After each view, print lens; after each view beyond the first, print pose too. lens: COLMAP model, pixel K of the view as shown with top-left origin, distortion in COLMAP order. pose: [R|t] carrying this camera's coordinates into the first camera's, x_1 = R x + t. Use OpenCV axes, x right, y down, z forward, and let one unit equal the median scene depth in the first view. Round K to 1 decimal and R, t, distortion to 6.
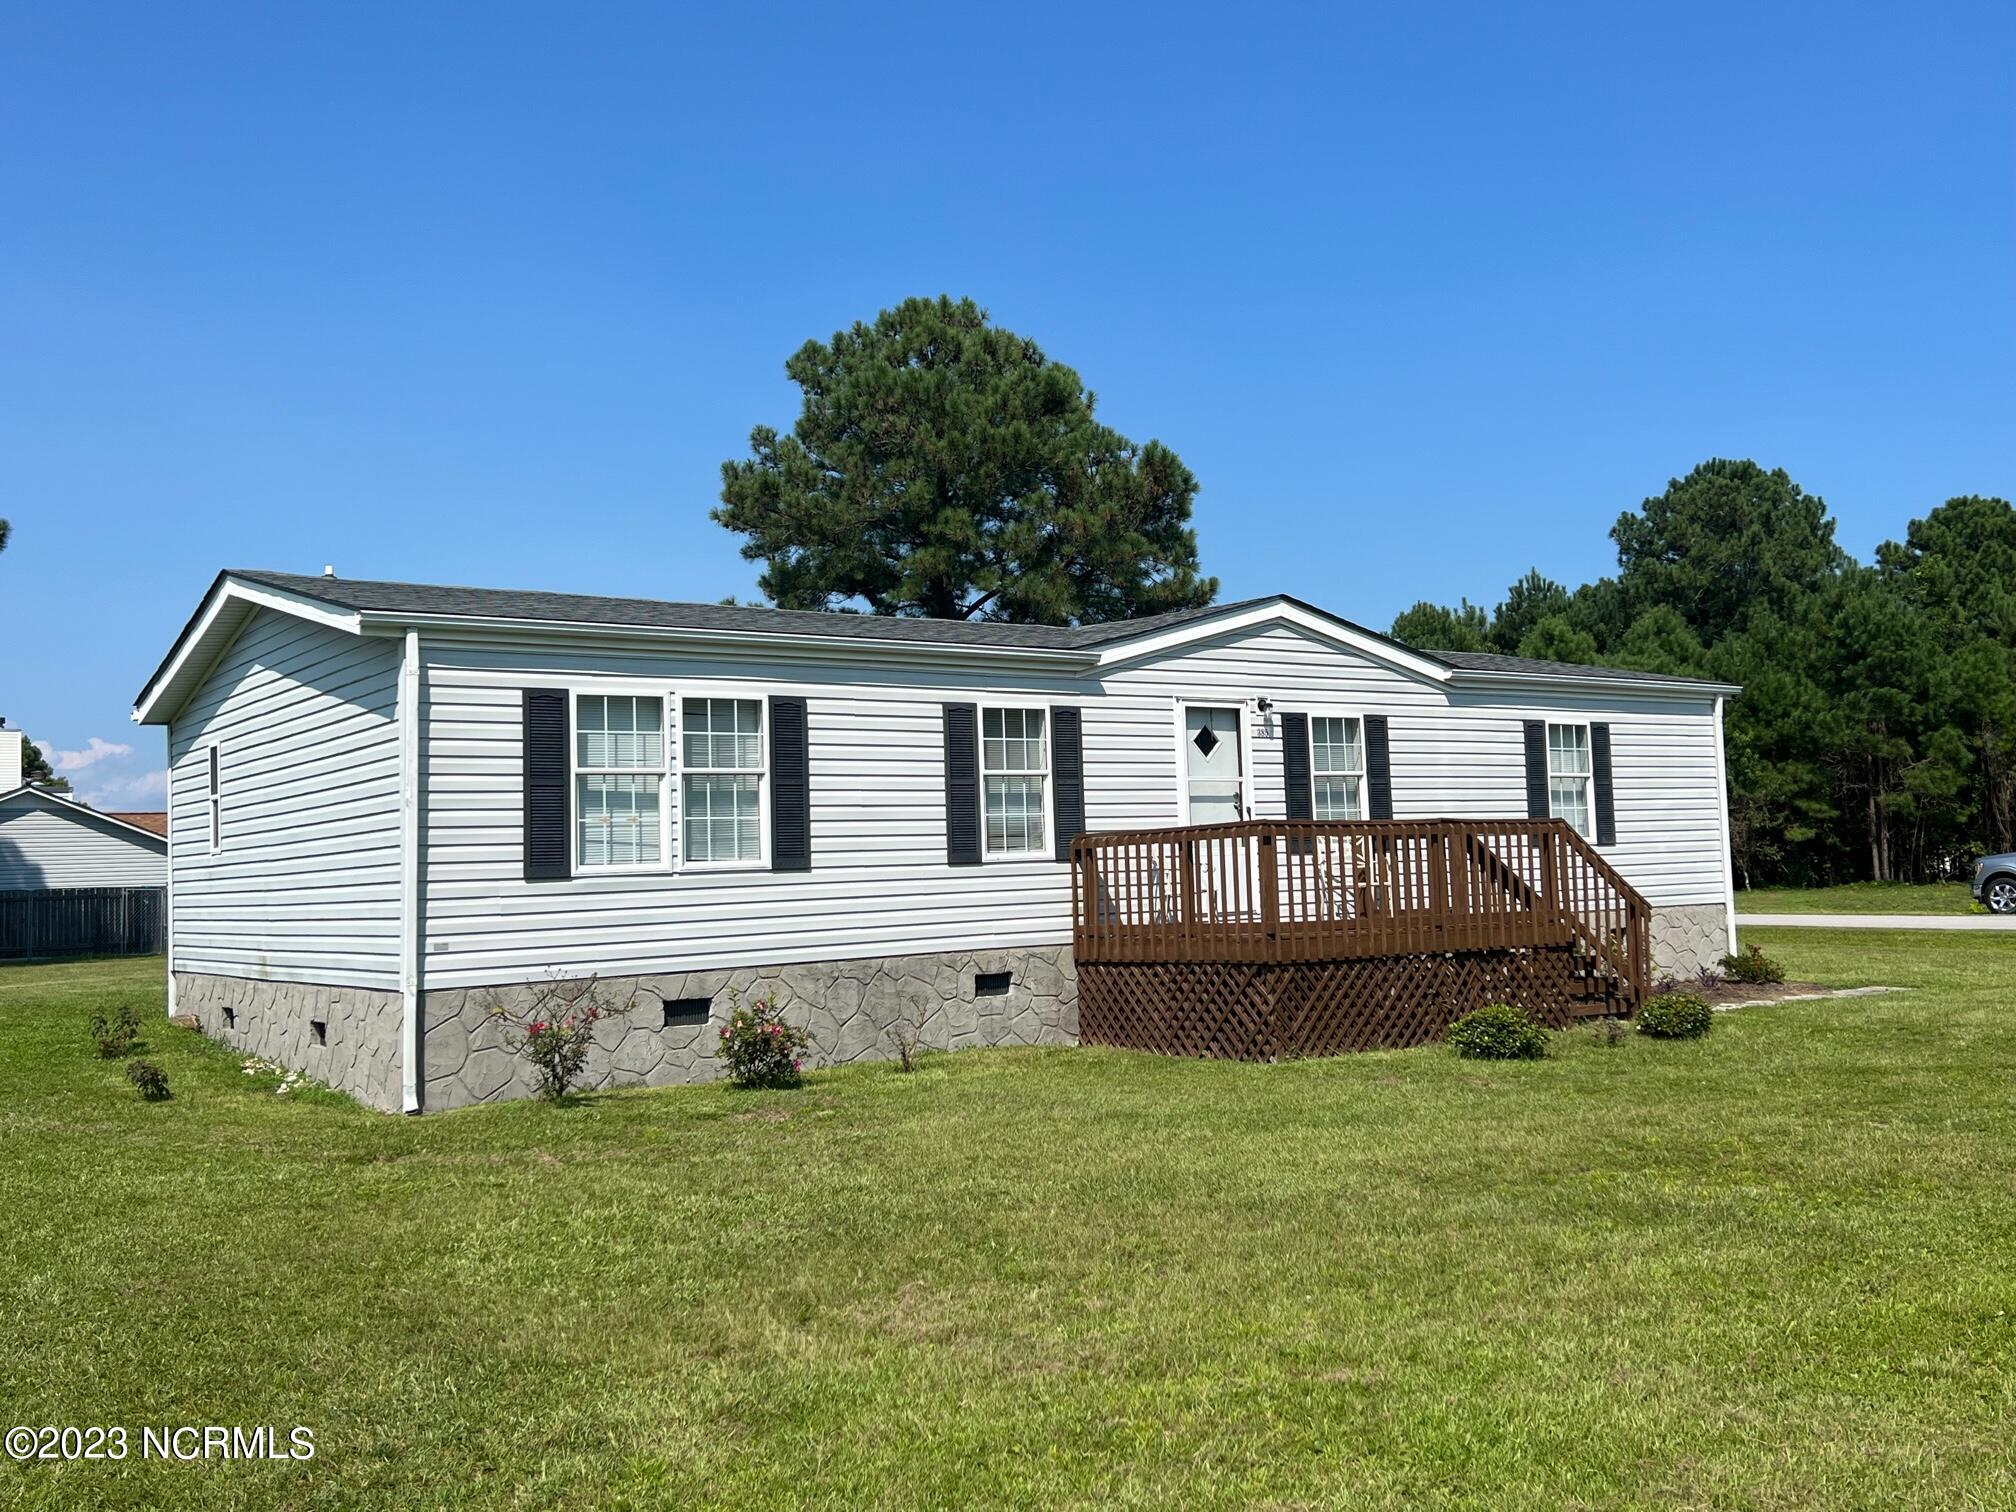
lens RADIAL K [[1790.5, 0, 907.9], [0, 1790.5, 759.3], [0, 0, 1]] dist [0.080955, -0.005122]
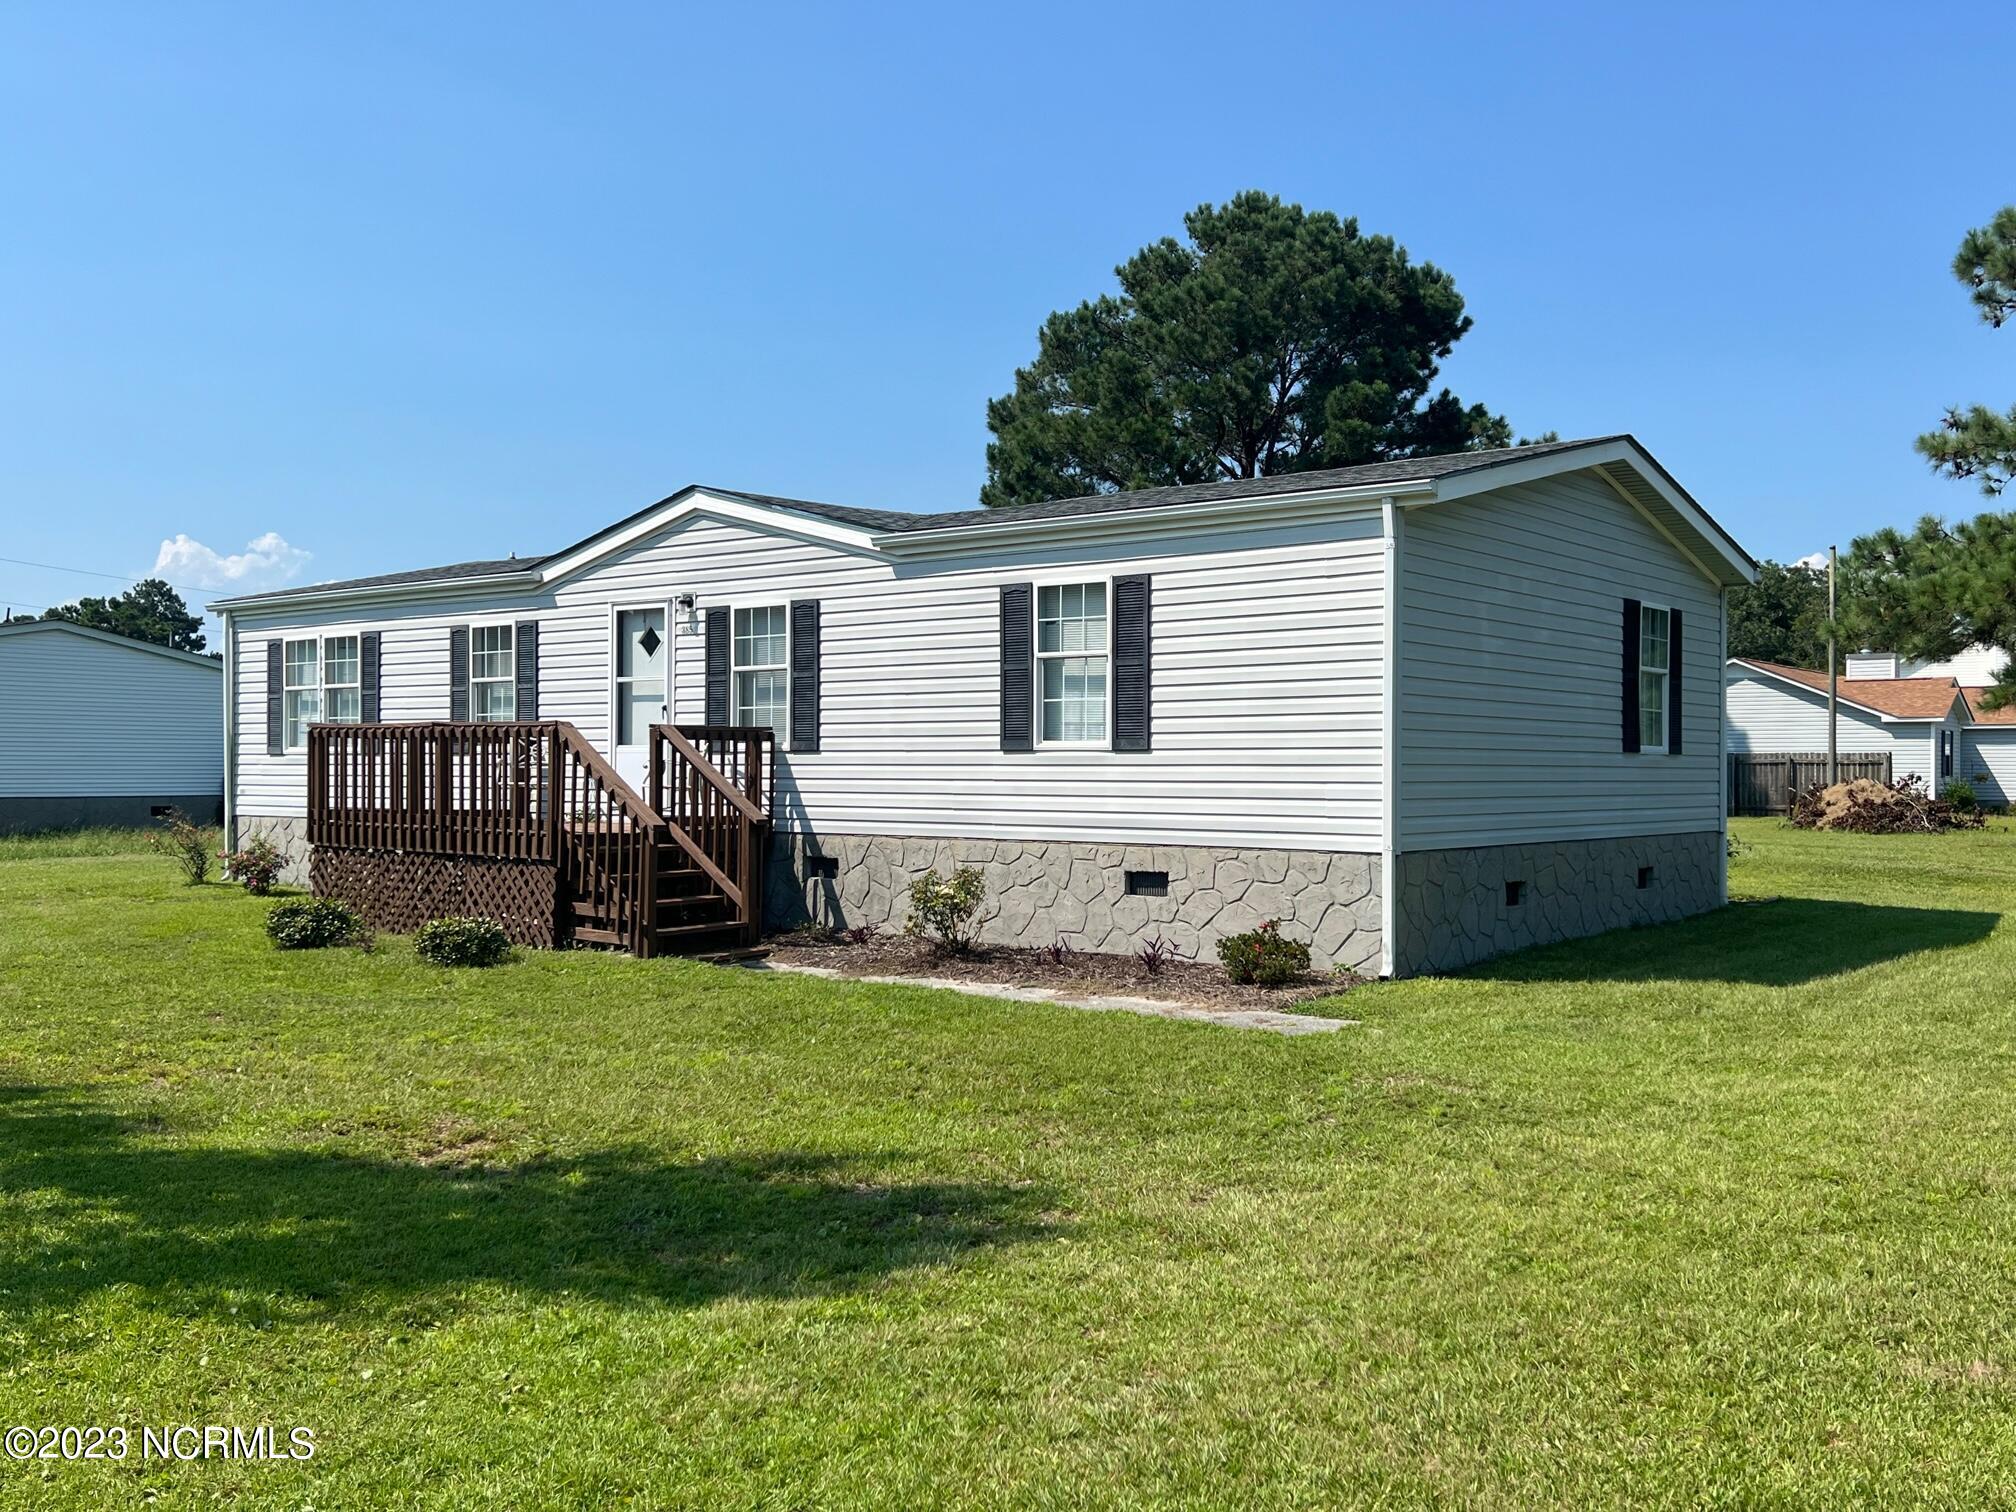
lens RADIAL K [[1790.5, 0, 907.9], [0, 1790.5, 759.3], [0, 0, 1]] dist [0.080955, -0.005122]
pose [[0.257580, 0.037707, -0.965521, 1.136887], [0.051928, 0.997254, 0.052799, 0.009805], [0.964861, -0.063737, 0.254915, 0.827978]]
